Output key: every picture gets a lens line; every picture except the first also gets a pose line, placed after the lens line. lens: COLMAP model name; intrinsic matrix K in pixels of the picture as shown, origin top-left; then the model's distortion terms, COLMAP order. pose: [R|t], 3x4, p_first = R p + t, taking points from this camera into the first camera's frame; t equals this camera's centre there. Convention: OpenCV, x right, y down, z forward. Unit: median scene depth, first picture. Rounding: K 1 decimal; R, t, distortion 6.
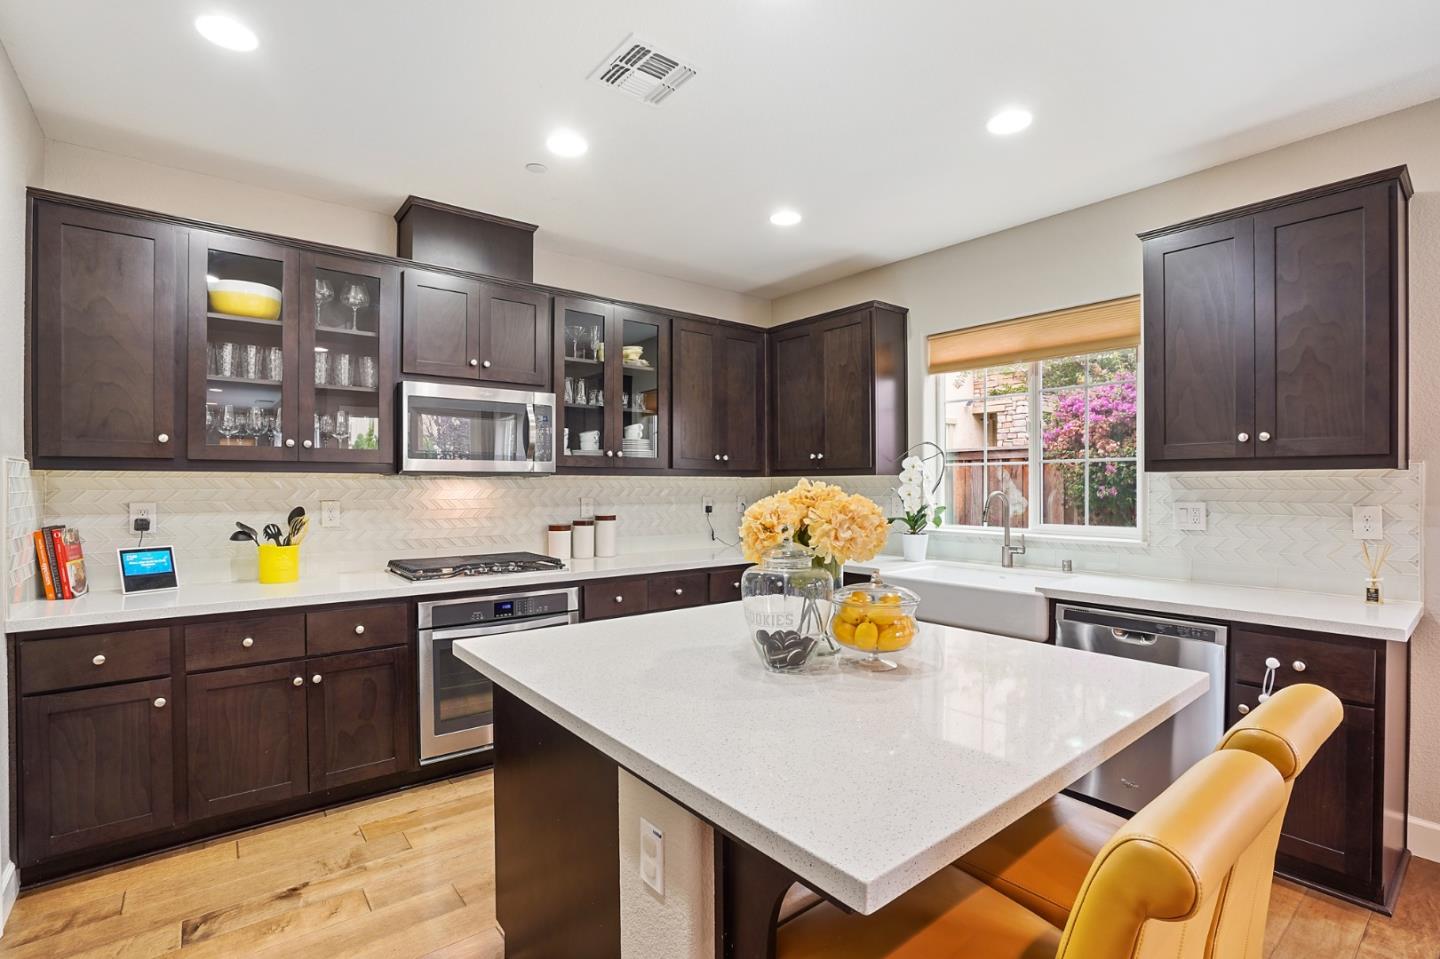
lens RADIAL K [[668.1, 0, 715.9], [0, 668.1, 488.5], [0, 0, 1]] dist [-0.070051, 0.026071]
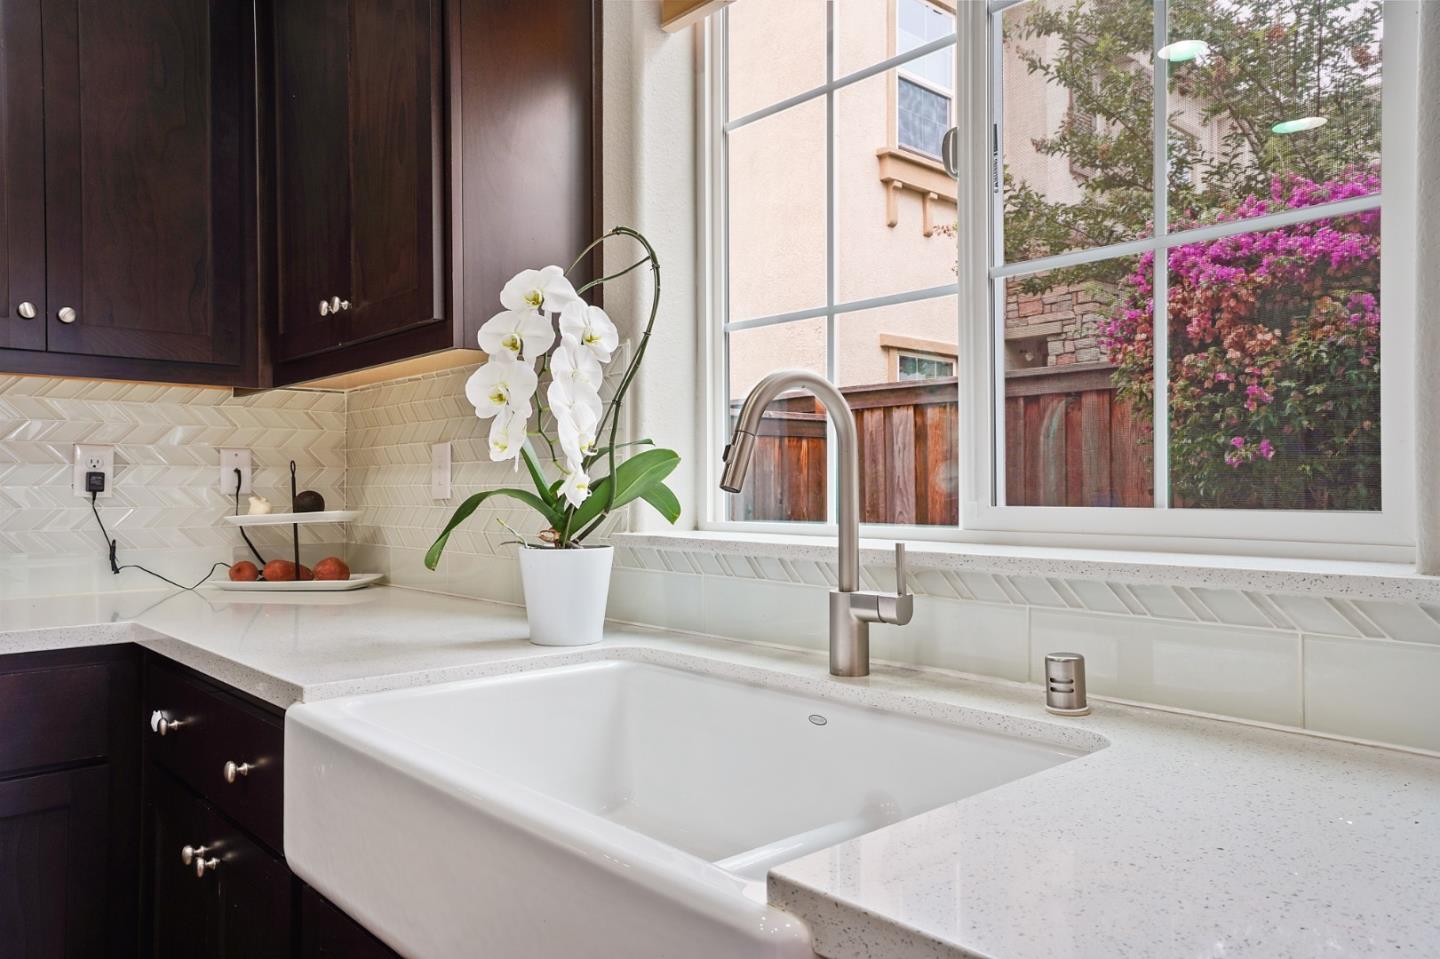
lens RADIAL K [[1004.2, 0, 720.0], [0, 1004.2, 479.5], [0, 0, 1]] dist [0.004849, 0.001837]
pose [[0.998636, -0.000275, 0.052213, 0.354835], [0.001047, 0.999891, -0.014755, 0.047467], [-0.052203, 0.014790, 0.998527, 0.588444]]
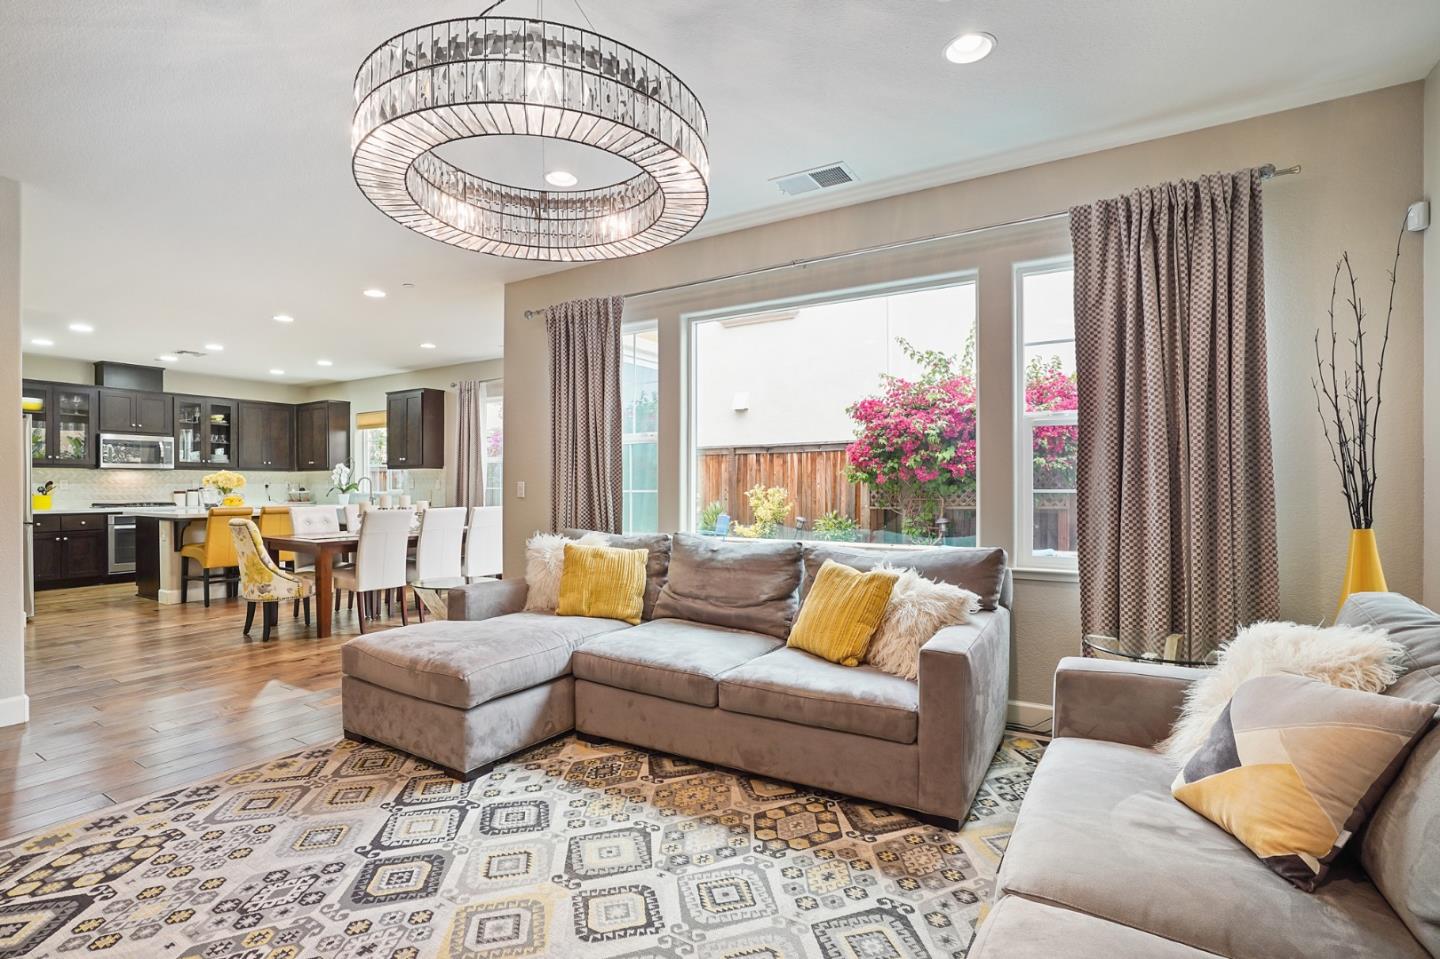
lens RADIAL K [[668.1, 0, 715.9], [0, 668.1, 488.5], [0, 0, 1]] dist [-0.070051, 0.026071]
pose [[0.932634, -0.002115, 0.360817, 0.743226], [0.002039, 0.999998, 0.000590, 0.049741], [-0.360817, 0.000186, 0.932636, -1.883217]]
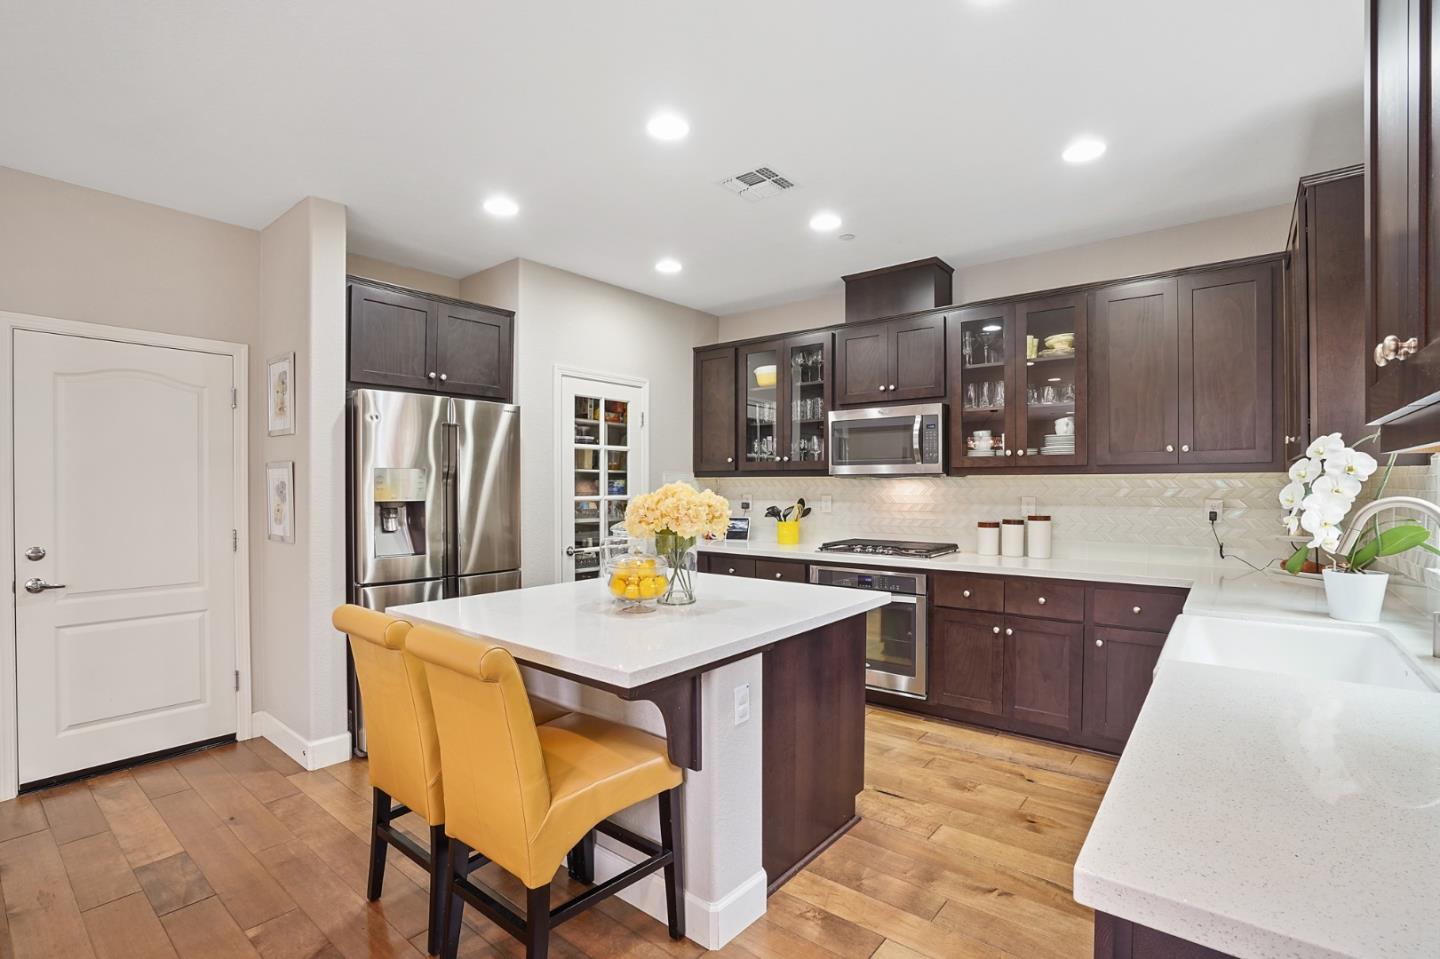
lens RADIAL K [[668.1, 0, 715.9], [0, 668.1, 488.5], [0, 0, 1]] dist [-0.070051, 0.026071]
pose [[0.209843, 0.005722, -0.977718, 0.736386], [-0.004362, 0.999978, 0.004916, -0.001942], [0.977725, 0.003234, 0.209864, 0.373374]]
